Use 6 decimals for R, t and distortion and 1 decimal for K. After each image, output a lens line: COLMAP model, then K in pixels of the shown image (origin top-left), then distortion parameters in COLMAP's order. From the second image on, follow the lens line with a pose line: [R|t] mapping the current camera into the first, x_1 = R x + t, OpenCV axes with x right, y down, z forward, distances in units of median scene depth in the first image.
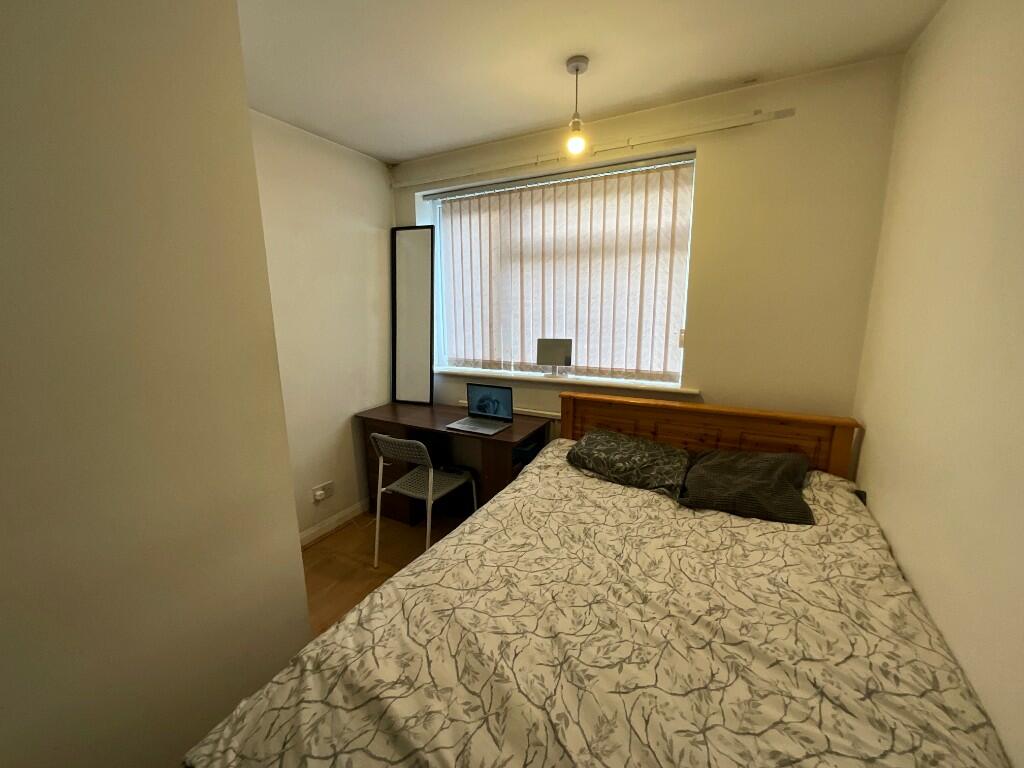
lens RADIAL K [[415.4, 0, 510.3], [0, 415.4, 380.7], [0, 0, 1]] dist [-0.000370, -0.000065]
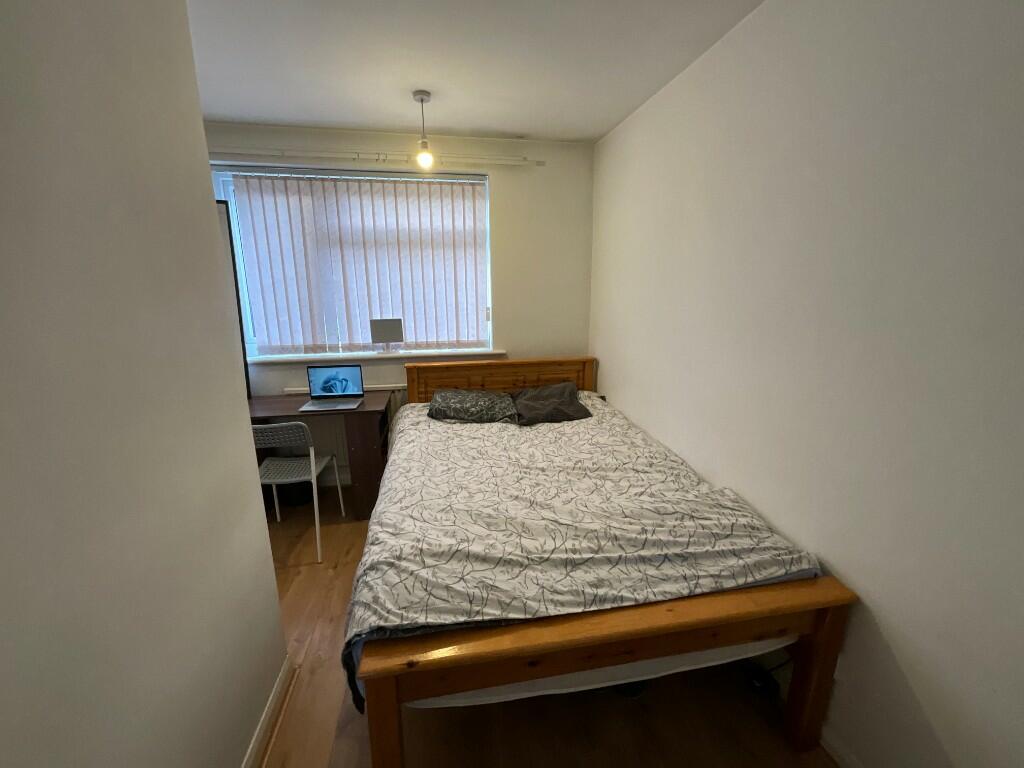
lens RADIAL K [[415.4, 0, 510.3], [0, 415.4, 380.7], [0, 0, 1]] dist [-0.000370, -0.000065]
pose [[0.787847, -0.128236, 0.602372, -0.426597], [0.112491, 0.991592, 0.063967, 0.039680], [-0.605510, 0.017365, 0.795648, -0.129355]]
